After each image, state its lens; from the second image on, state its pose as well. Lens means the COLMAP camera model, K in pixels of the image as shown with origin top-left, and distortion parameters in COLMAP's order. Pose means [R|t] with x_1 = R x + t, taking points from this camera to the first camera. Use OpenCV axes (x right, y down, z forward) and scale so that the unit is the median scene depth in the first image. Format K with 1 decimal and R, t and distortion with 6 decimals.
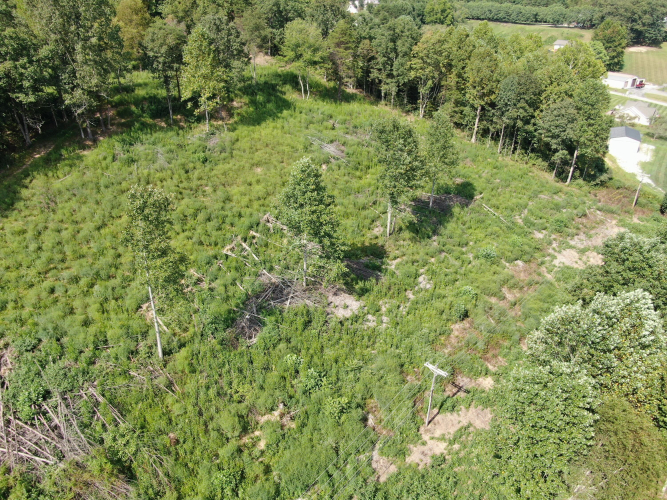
lens RADIAL K [[482.3, 0, 335.6], [0, 482.3, 251.8], [0, 0, 1]] dist [-0.018005, 0.002761]
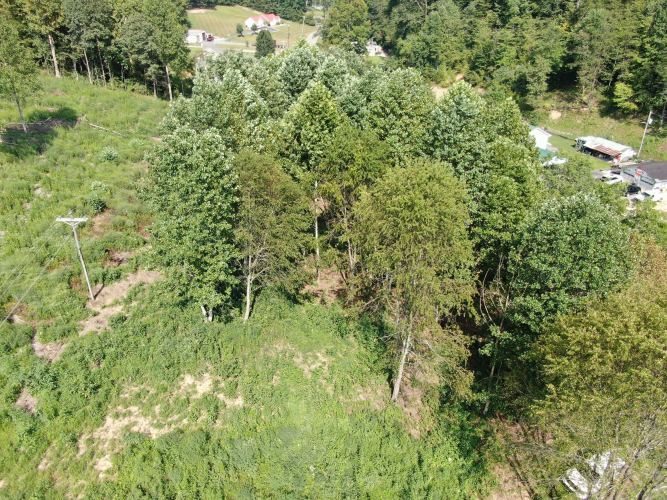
lens RADIAL K [[480.1, 0, 329.2], [0, 480.1, 254.4], [0, 0, 1]] dist [-0.004922, -0.002599]
pose [[0.724597, -0.339396, 0.599808, 0.004735], [0.334873, 0.934070, 0.123992, 0.179829], [-0.602345, 0.111015, 0.790479, 0.033929]]
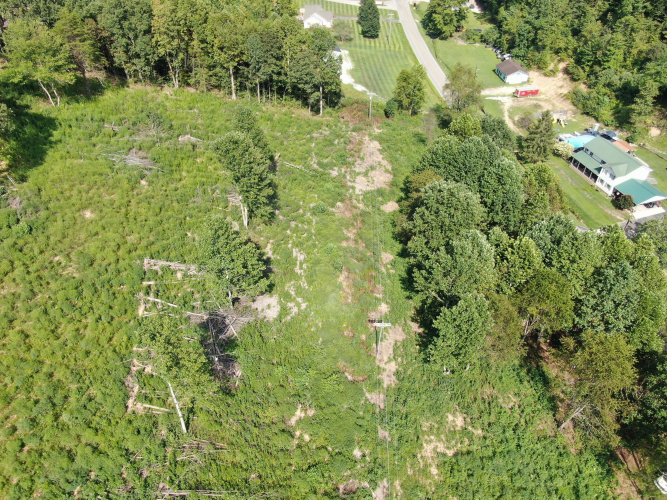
lens RADIAL K [[477.8, 0, 333.8], [0, 477.8, 252.0], [0, 0, 1]] dist [-0.003022, 0.003962]
pose [[0.770379, -0.430833, 0.469999, -0.254521], [0.316368, 0.898307, 0.304887, -0.229743], [-0.553558, -0.086186, 0.828339, -0.054320]]
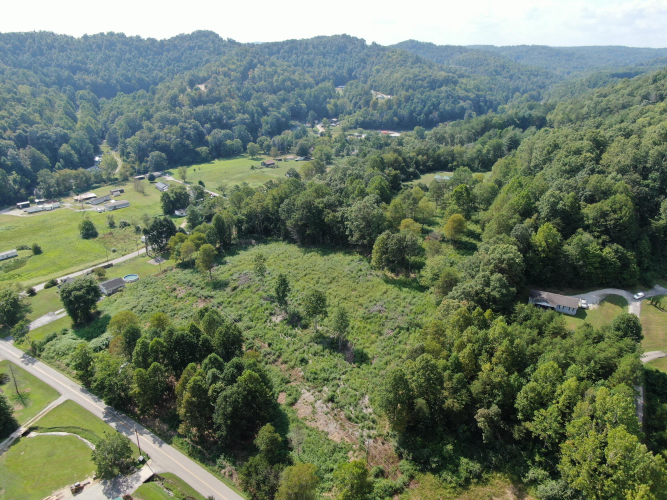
lens RADIAL K [[482.3, 0, 335.6], [0, 482.3, 251.8], [0, 0, 1]] dist [-0.018005, 0.002761]
pose [[-0.155919, 0.396275, -0.904796, 1.915554], [-0.483278, 0.768272, 0.419762, -1.263613], [0.861471, 0.502717, 0.071723, 0.620353]]
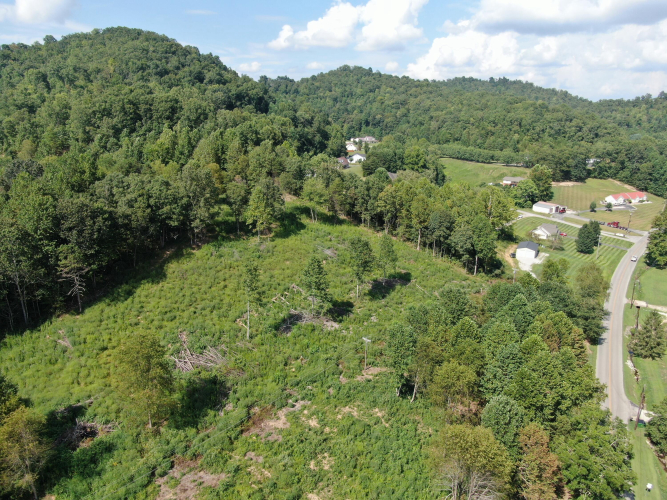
lens RADIAL K [[482.3, 0, 335.6], [0, 482.3, 251.8], [0, 0, 1]] dist [-0.018005, 0.002761]
pose [[0.999814, 0.014701, -0.012465, 0.040470], [-0.017090, 0.975203, -0.220651, 0.180656], [0.008912, 0.220823, 0.975273, -0.744815]]
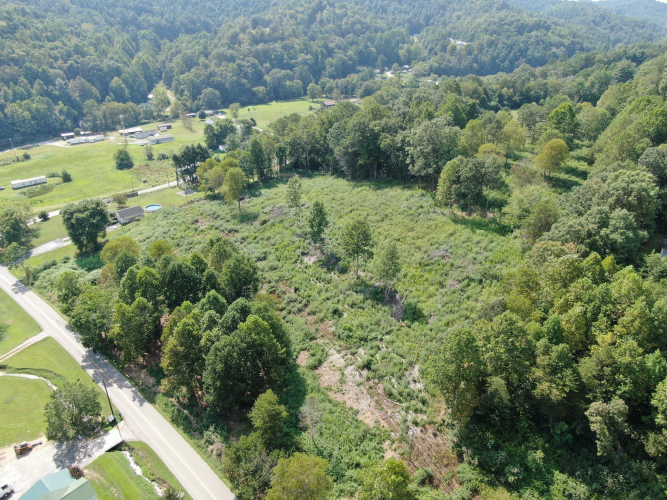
lens RADIAL K [[482.3, 0, 335.6], [0, 482.3, 251.8], [0, 0, 1]] dist [-0.018005, 0.002761]
pose [[-0.297416, 0.440351, -0.847133, 1.500266], [-0.463040, 0.709422, 0.531333, -0.947843], [0.834948, 0.550284, -0.007093, 0.782019]]
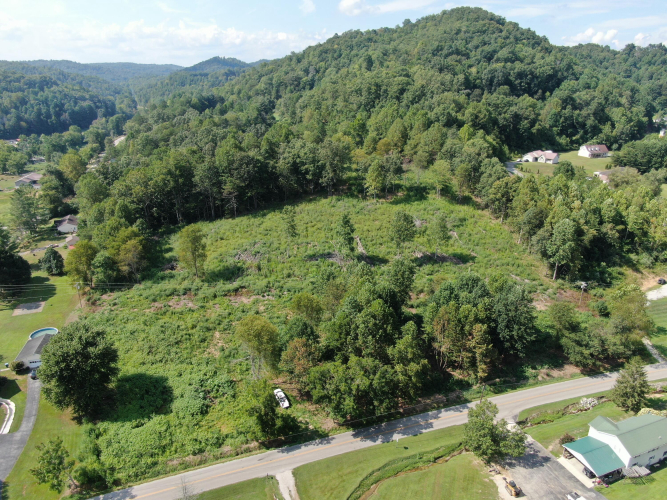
lens RADIAL K [[482.3, 0, 335.6], [0, 482.3, 251.8], [0, 0, 1]] dist [-0.018005, 0.002761]
pose [[0.701095, 0.259432, -0.664199, 1.227863], [-0.357461, 0.933843, -0.012564, 0.062818], [0.616998, 0.246234, 0.747450, -0.781109]]
